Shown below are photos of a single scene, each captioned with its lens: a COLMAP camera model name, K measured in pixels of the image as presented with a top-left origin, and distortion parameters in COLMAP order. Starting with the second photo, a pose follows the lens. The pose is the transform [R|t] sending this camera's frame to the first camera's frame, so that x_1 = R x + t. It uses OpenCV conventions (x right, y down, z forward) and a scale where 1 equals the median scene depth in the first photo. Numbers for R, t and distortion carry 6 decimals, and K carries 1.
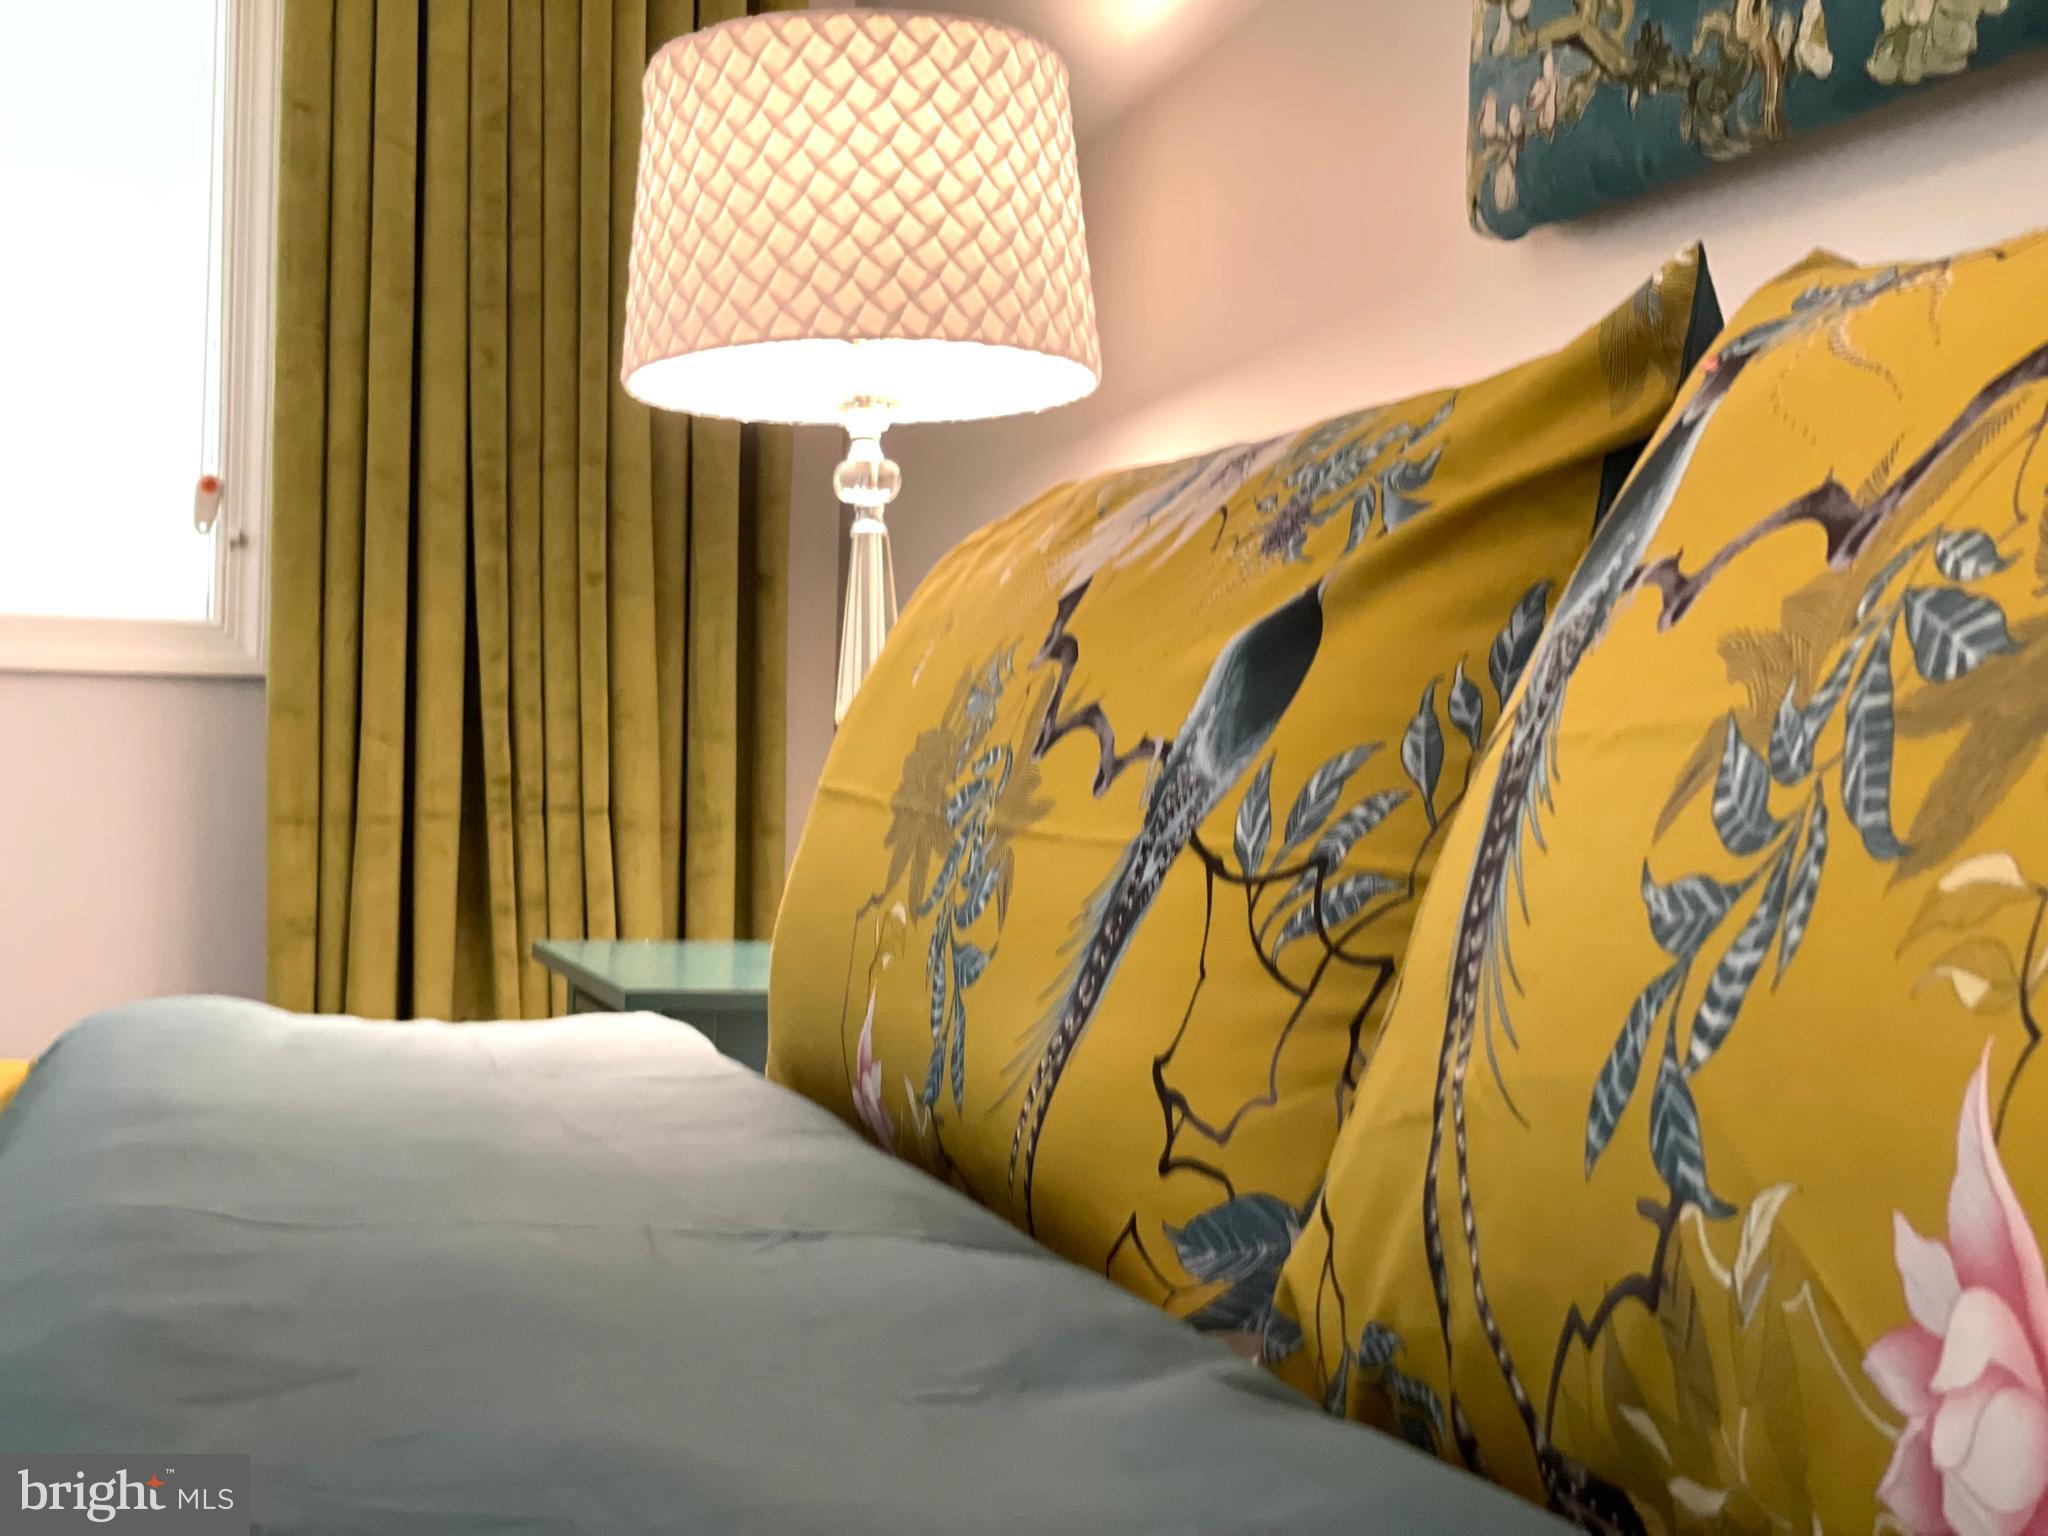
lens RADIAL K [[3082.6, 0, 1024.0], [0, 3082.6, 768.0], [0, 0, 1]] dist [0.012433, 0.054537]
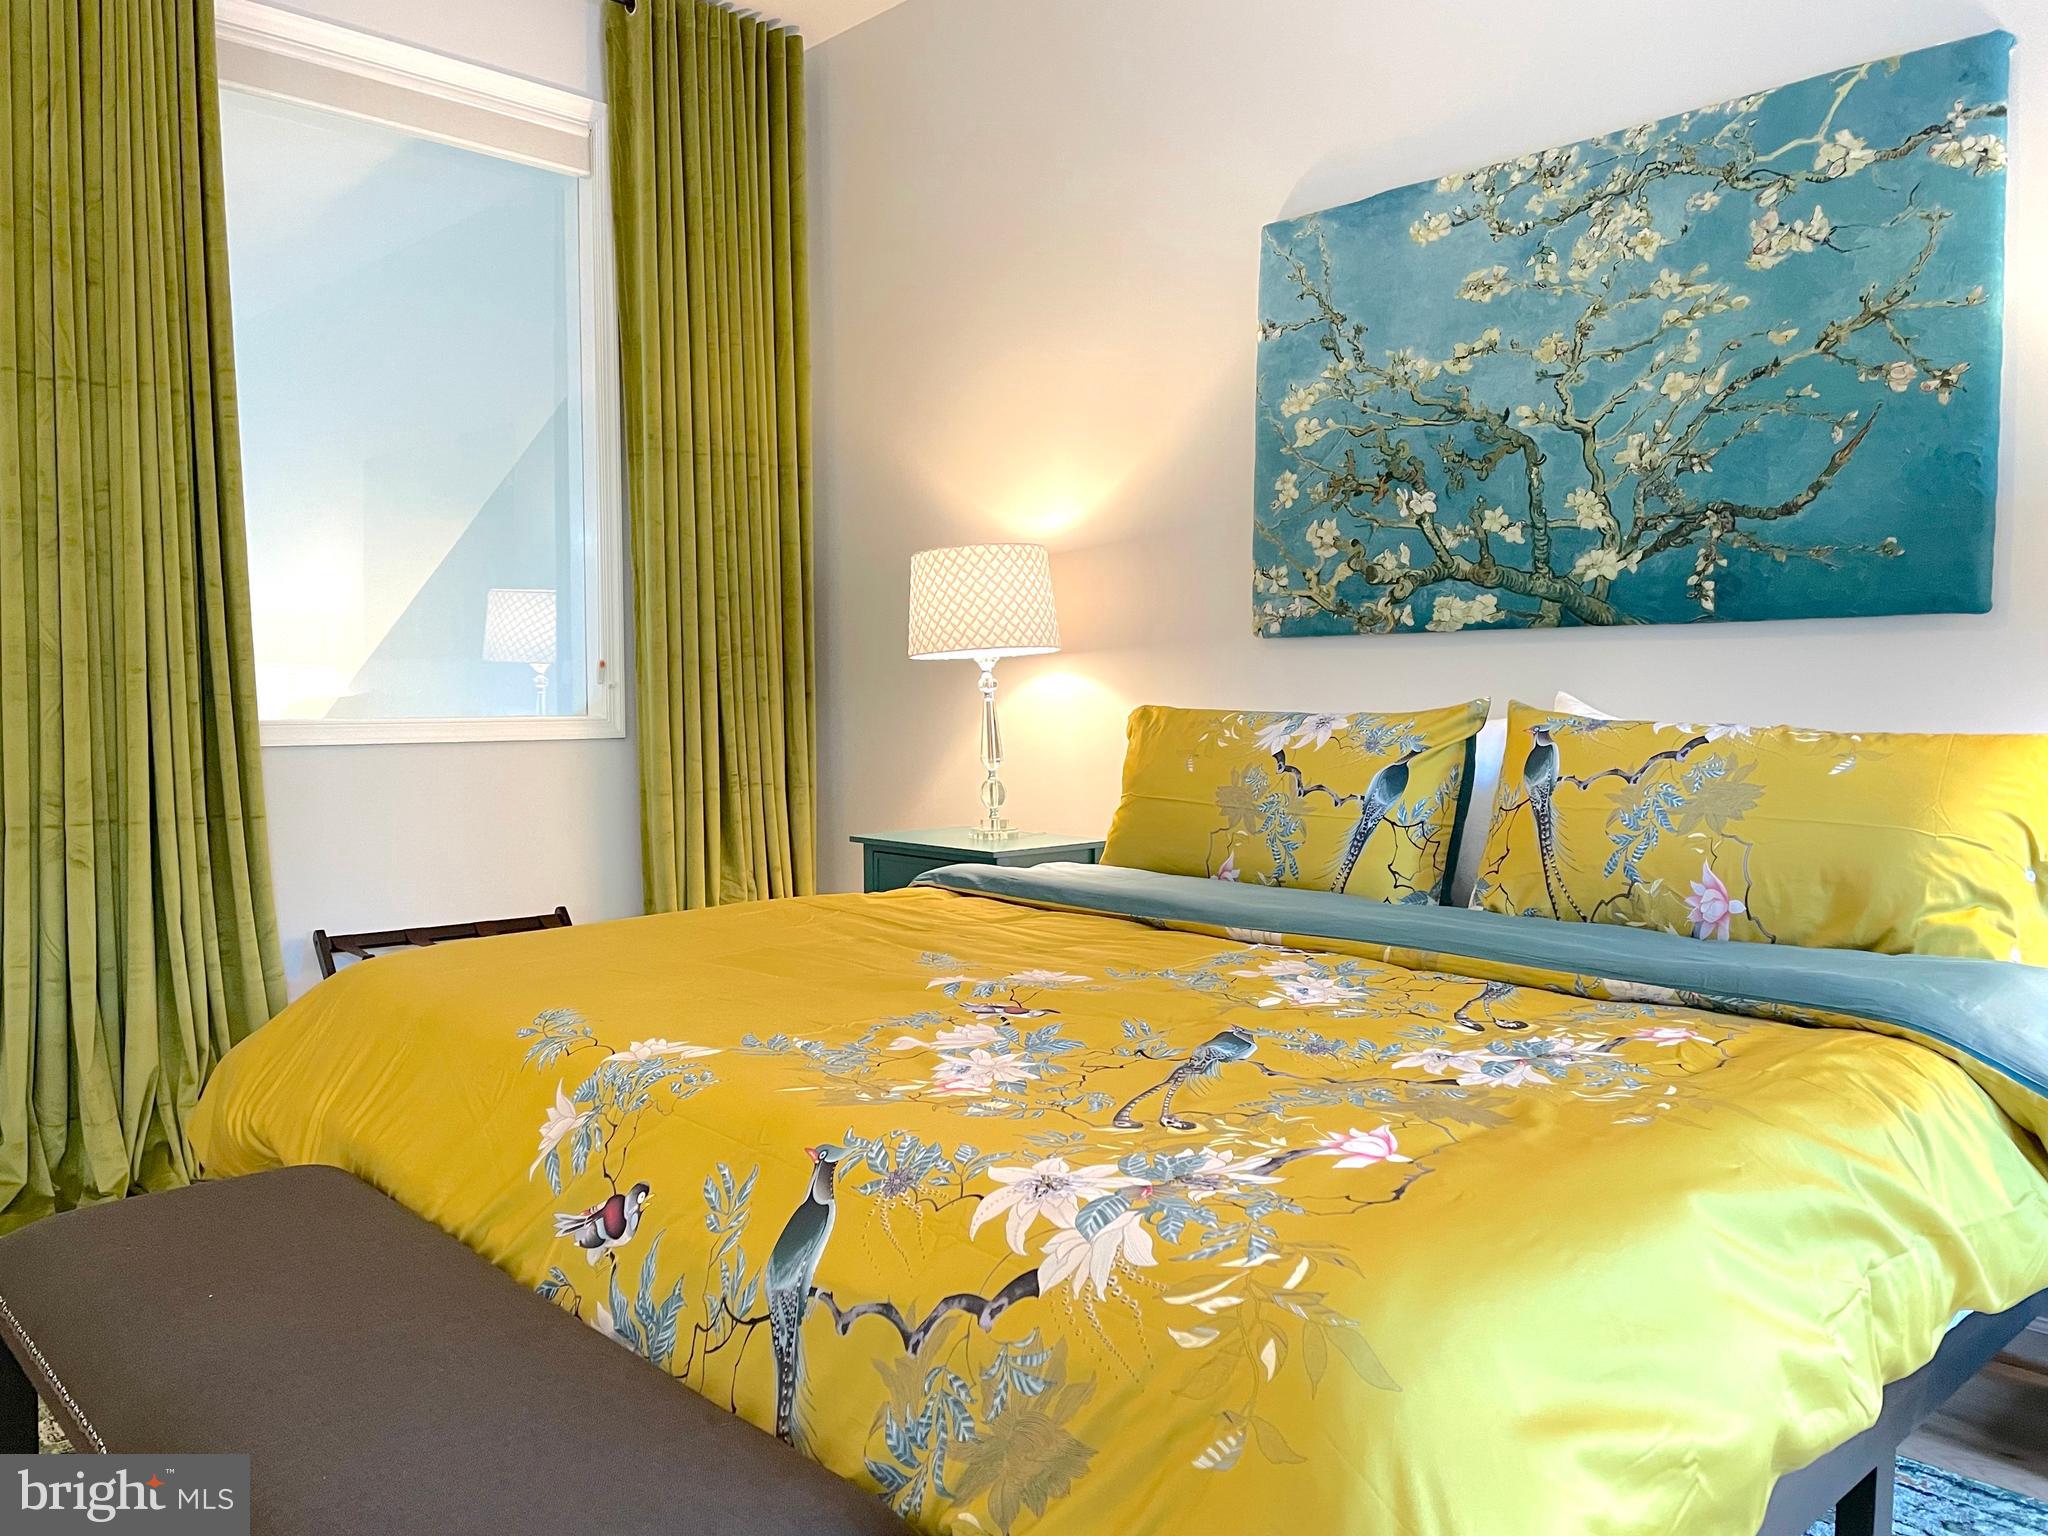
lens RADIAL K [[1554.5, 0, 1012.2], [0, 1554.5, 764.2], [0, 0, 1]] dist [0.095516, -0.112012]
pose [[0.893972, -0.047472, 0.445601, -0.994511], [0.024276, 0.998043, 0.057624, -0.138172], [-0.447464, -0.040697, 0.893375, -0.581076]]
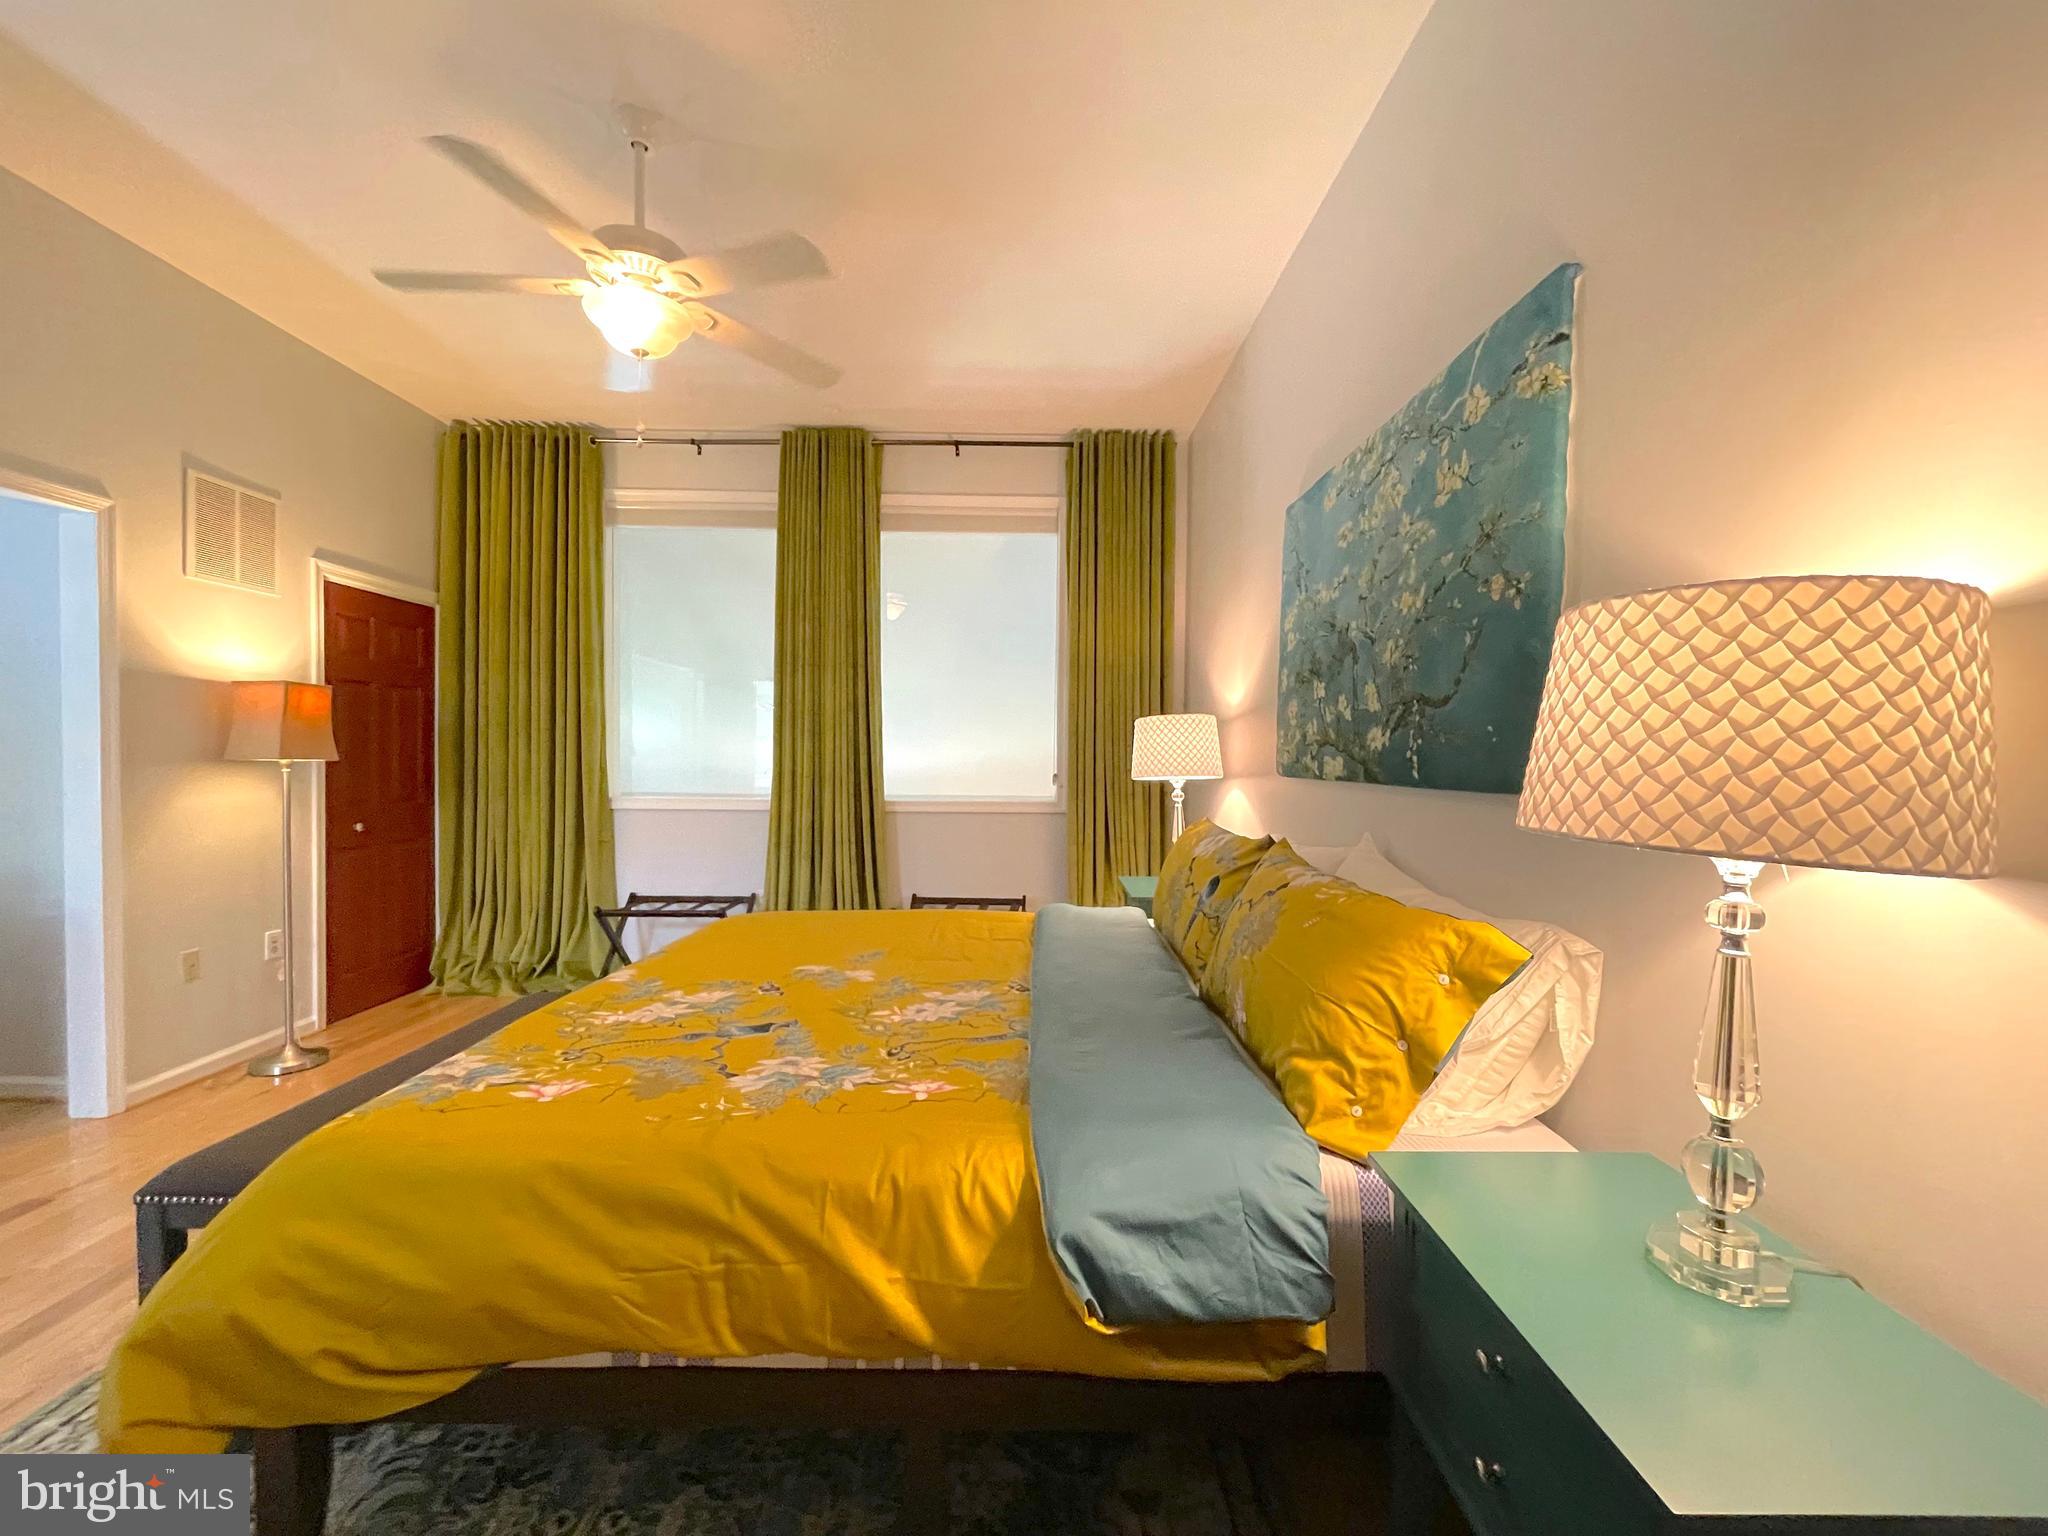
lens RADIAL K [[833.0, 0, 1029.4], [0, 833.0, 774.9], [0, 0, 1]] dist [0.000786, 0.000171]
pose [[0.962171, -0.007386, -0.272346, 0.127332], [0.012231, 0.999796, 0.016096, -0.209323], [0.272172, -0.018818, 0.962065, -0.615093]]
